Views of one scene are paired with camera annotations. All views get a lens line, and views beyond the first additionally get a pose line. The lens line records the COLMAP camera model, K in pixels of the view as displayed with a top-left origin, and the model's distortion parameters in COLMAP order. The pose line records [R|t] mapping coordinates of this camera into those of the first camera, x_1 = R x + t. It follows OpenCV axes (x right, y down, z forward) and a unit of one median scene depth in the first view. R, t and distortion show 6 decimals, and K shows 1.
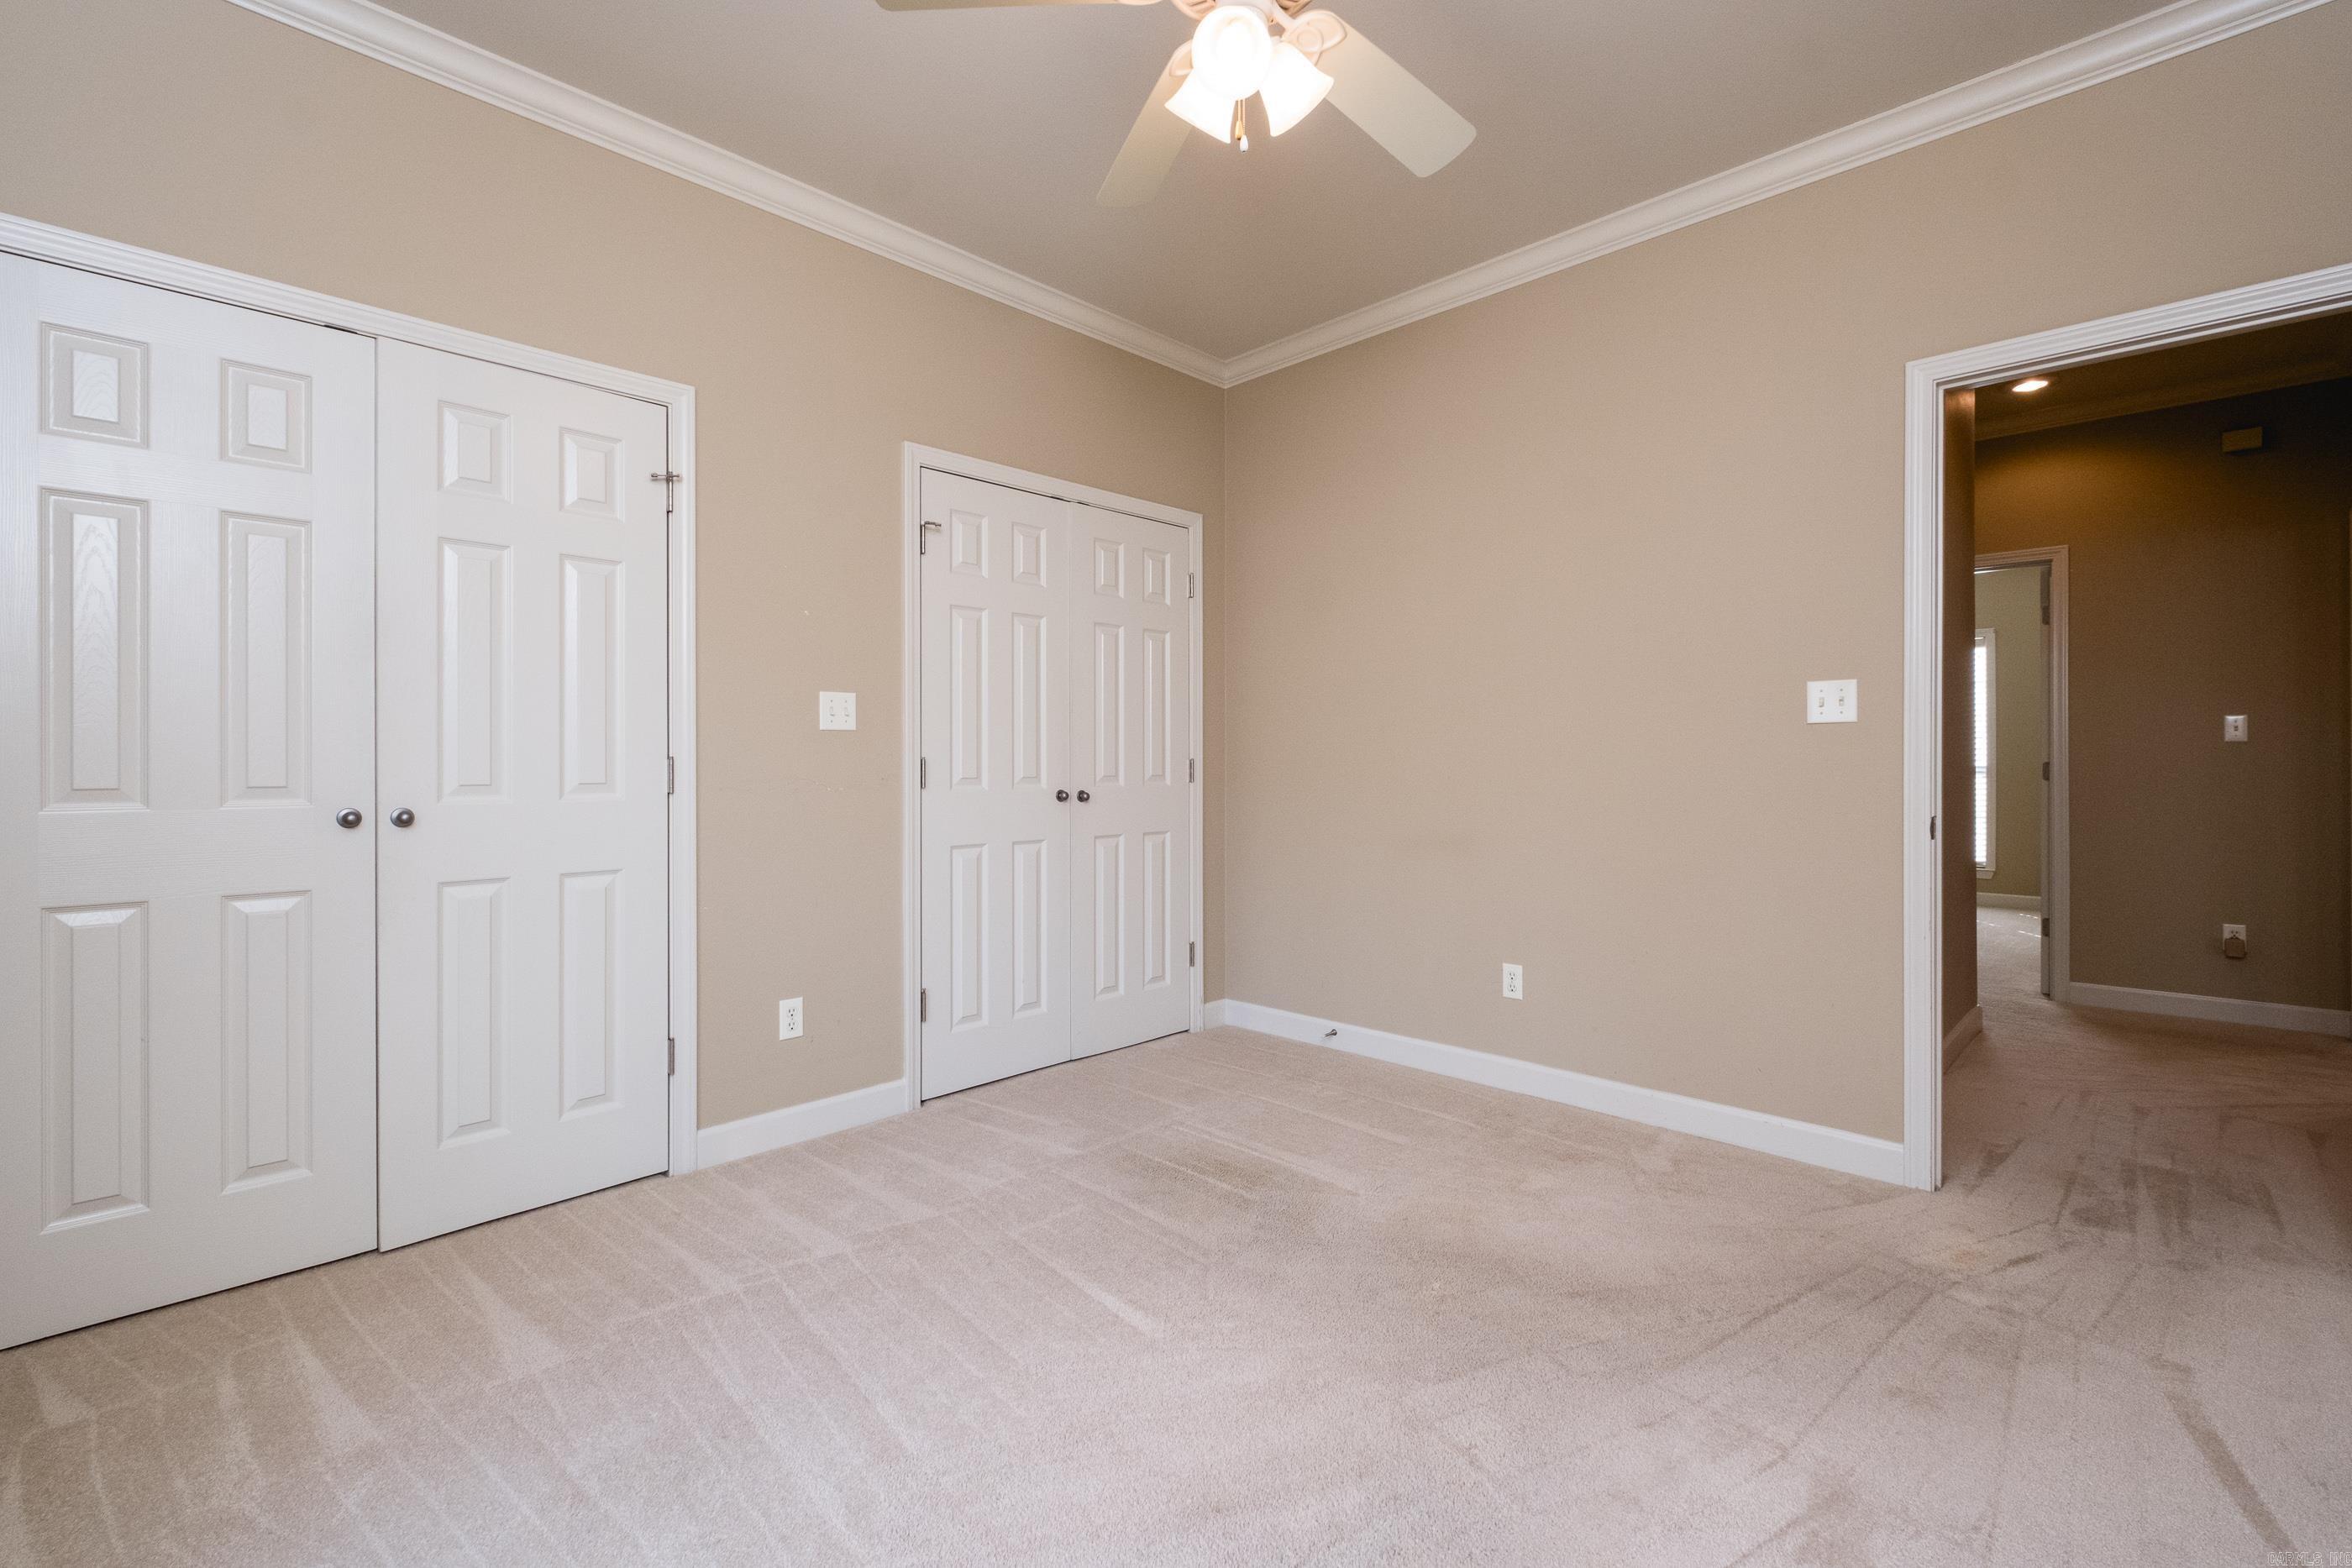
lens RADIAL K [[1026.4, 0, 1180.8], [0, 1026.4, 761.8], [0, 0, 1]] dist [0.001950, -0.003439]
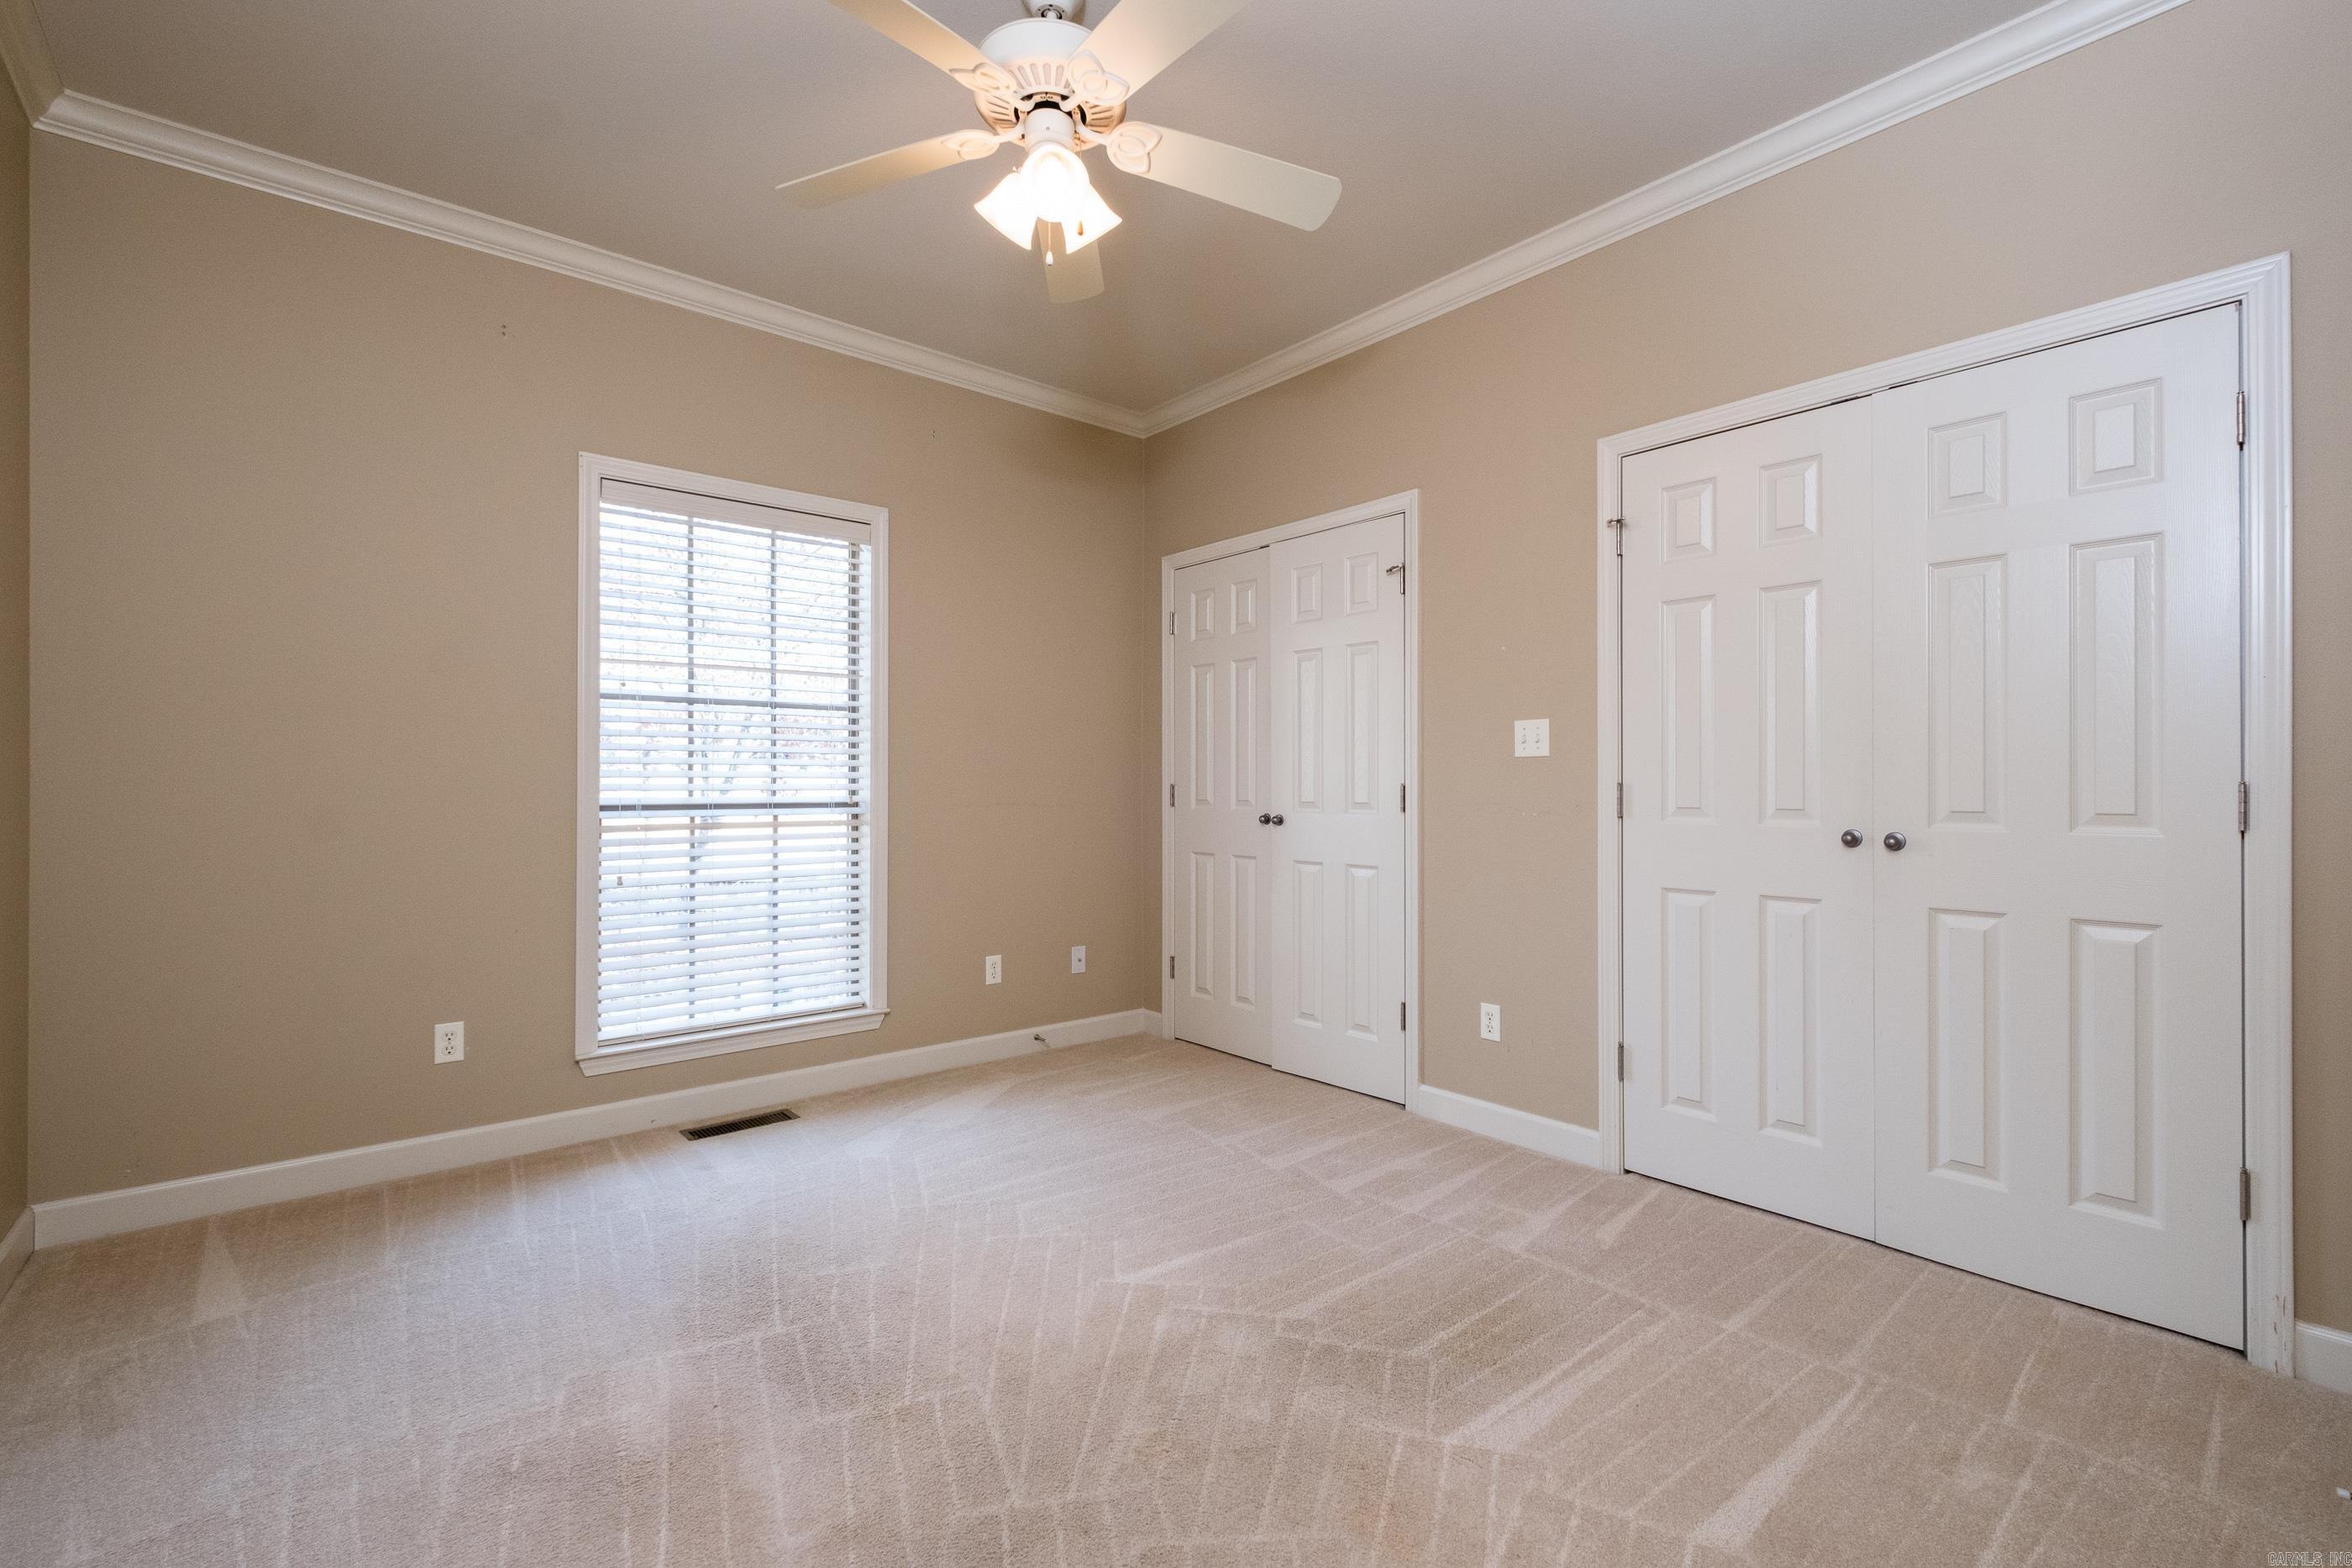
lens RADIAL K [[1026.4, 0, 1163.6], [0, 1026.4, 785.0], [0, 0, 1]] dist [0.001950, -0.003439]
pose [[-0.107578, -0.000901, -0.994196, 0.681454], [-0.000992, 0.999999, -0.000799, -0.001695], [0.994196, 0.000900, -0.107578, 0.706005]]
